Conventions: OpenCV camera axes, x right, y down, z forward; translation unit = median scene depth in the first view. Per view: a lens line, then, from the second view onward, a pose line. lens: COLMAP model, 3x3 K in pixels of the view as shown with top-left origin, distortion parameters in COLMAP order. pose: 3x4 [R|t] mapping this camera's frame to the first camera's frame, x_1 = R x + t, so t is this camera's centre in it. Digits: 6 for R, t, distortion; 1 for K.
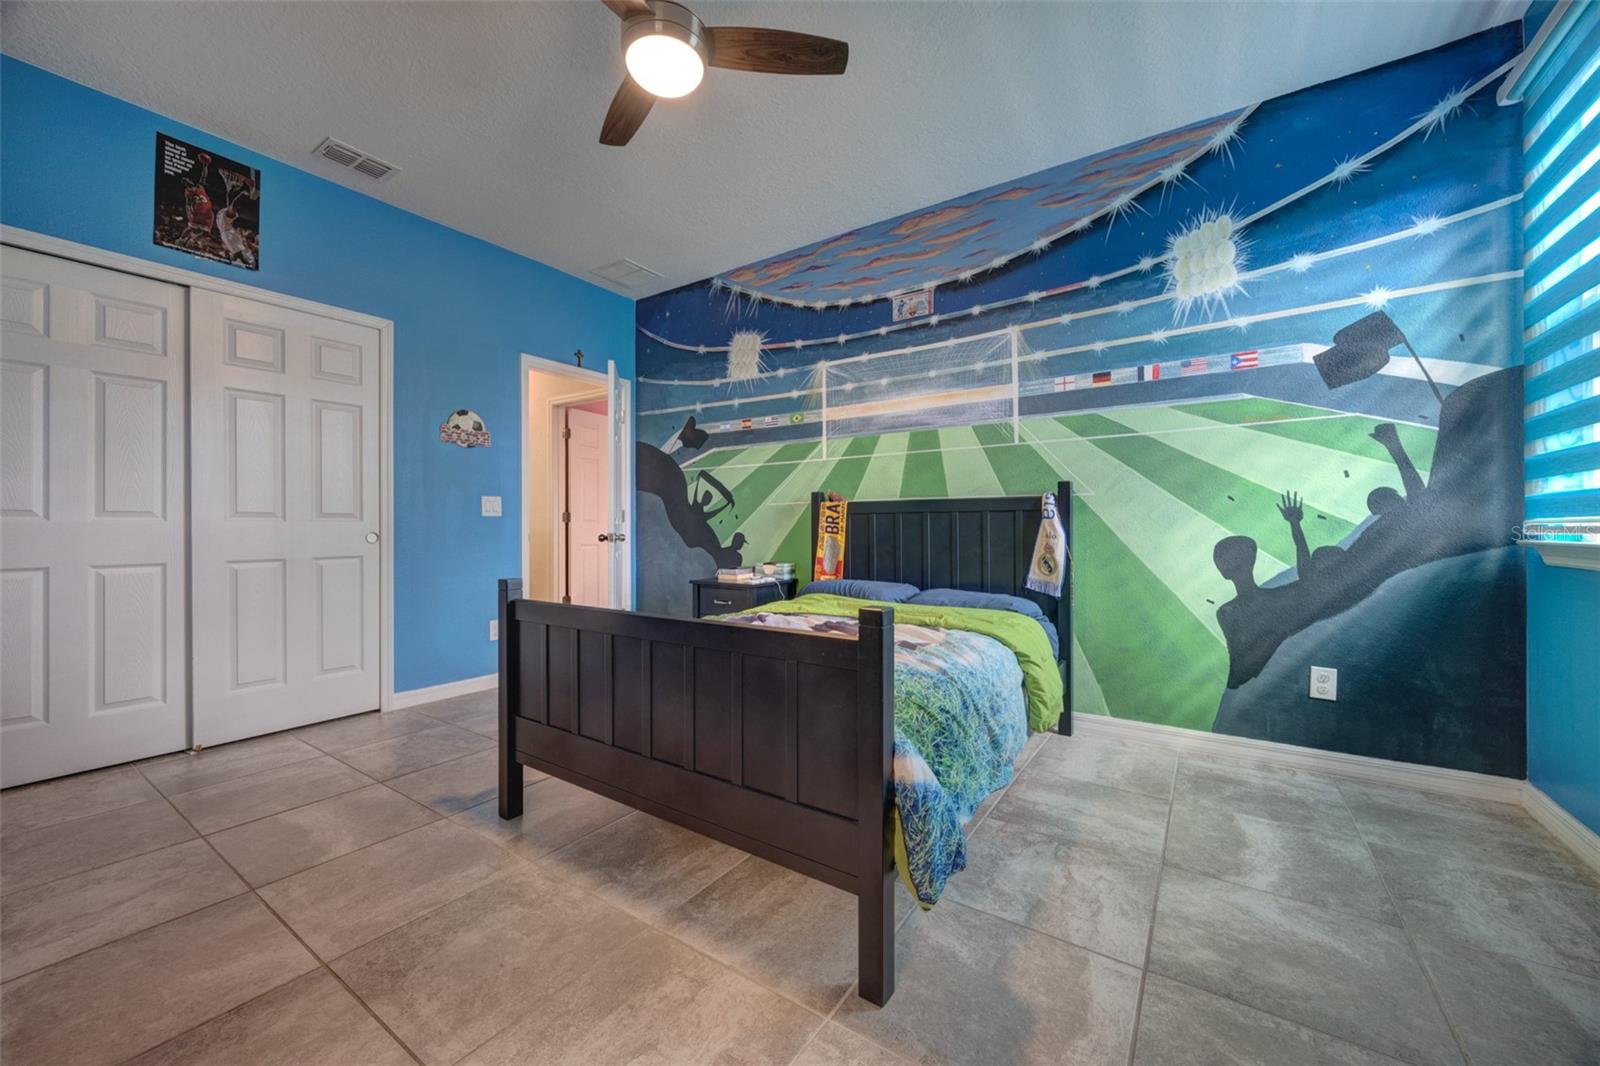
lens RADIAL K [[618.4, 0, 795.1], [0, 618.4, 531.4], [0, 0, 1]] dist [0.002393, 0.000070]
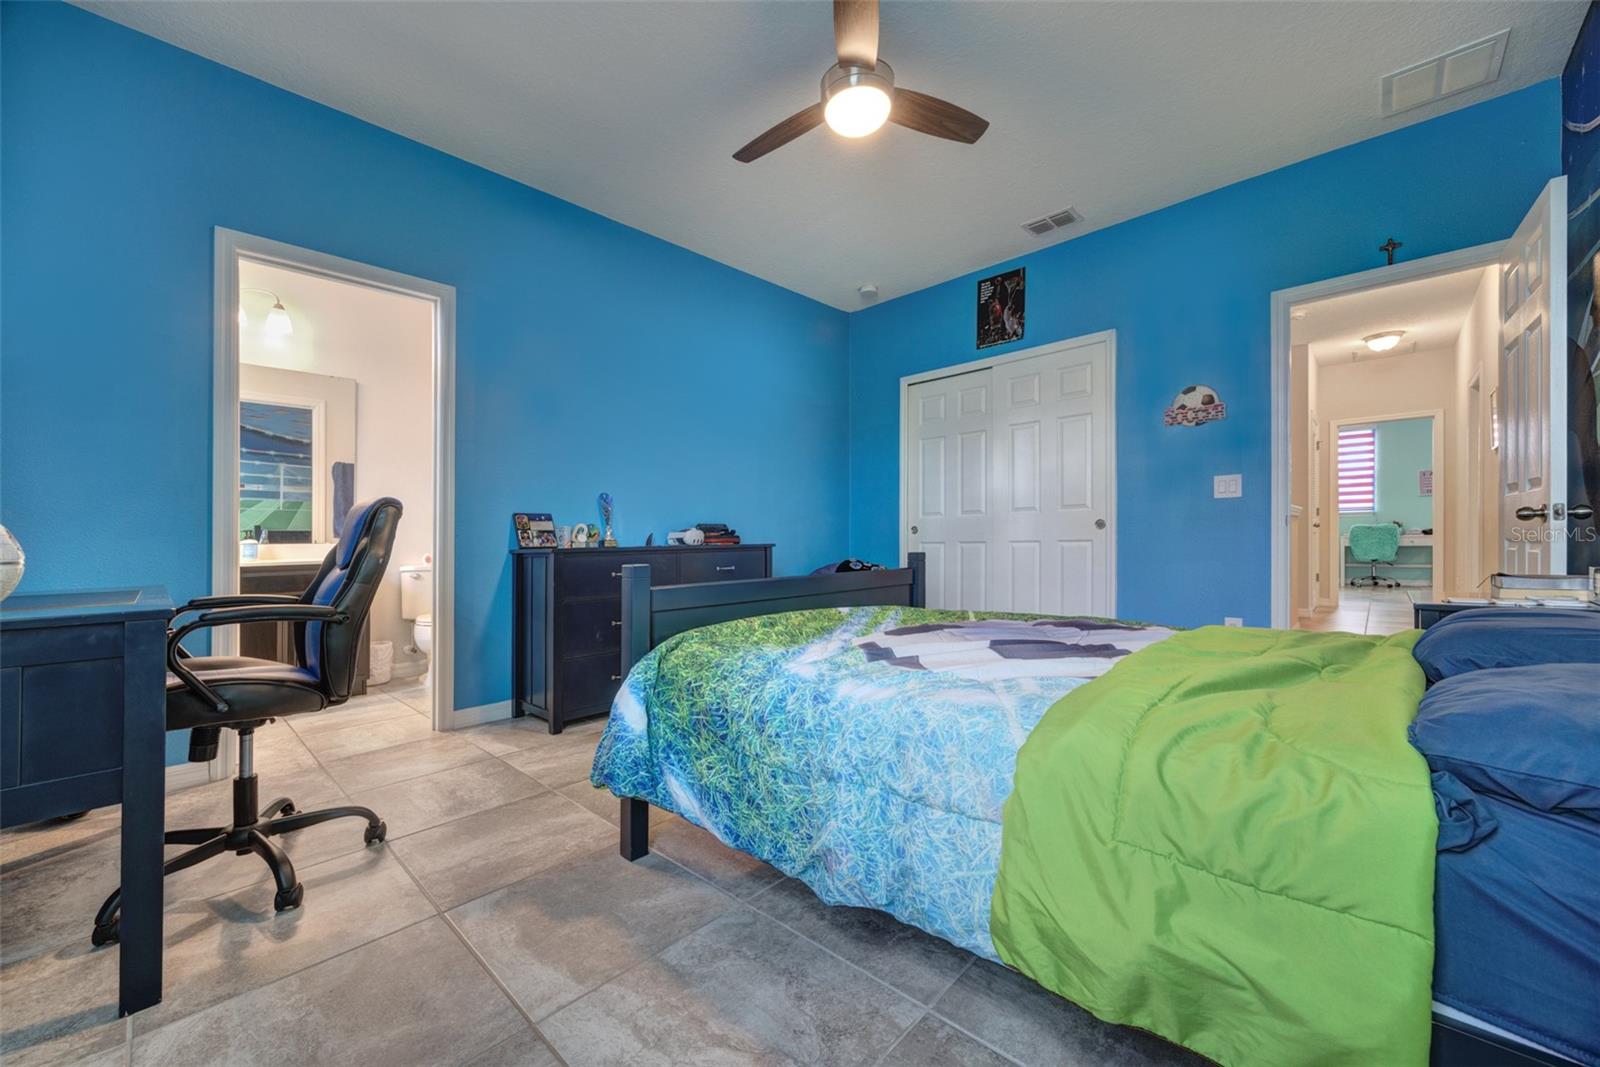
lens RADIAL K [[618.4, 0, 797.3], [0, 618.4, 537.4], [0, 0, 1]] dist [0.002393, 0.000070]
pose [[-0.160117, 0.006235, -0.987078, 0.656706], [0.015687, 0.999870, 0.003771, 0.026888], [0.986973, -0.014880, -0.160194, 0.739427]]
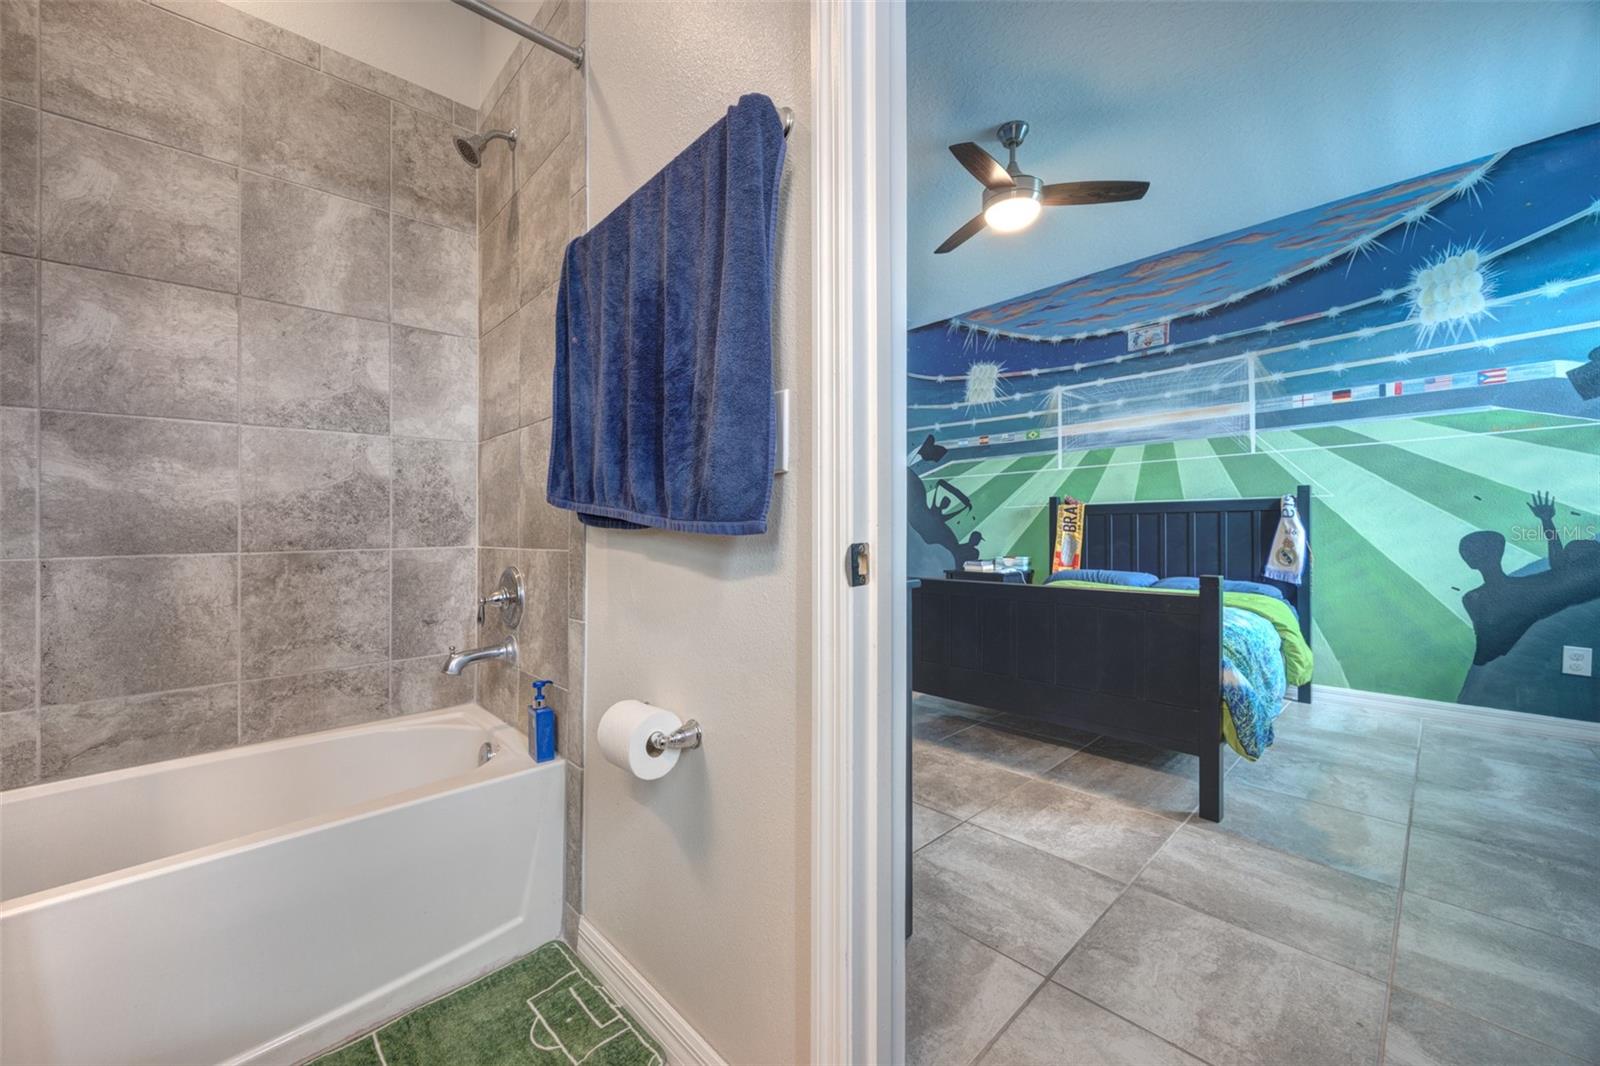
lens RADIAL K [[618.4, 0, 797.4], [0, 618.4, 535.9], [0, 0, 1]] dist [0.002393, 0.000070]
pose [[0.977156, -0.004506, -0.212476, -0.266111], [0.005964, 0.999963, 0.006225, 0.001860], [0.212440, -0.007350, 0.977146, -0.366529]]
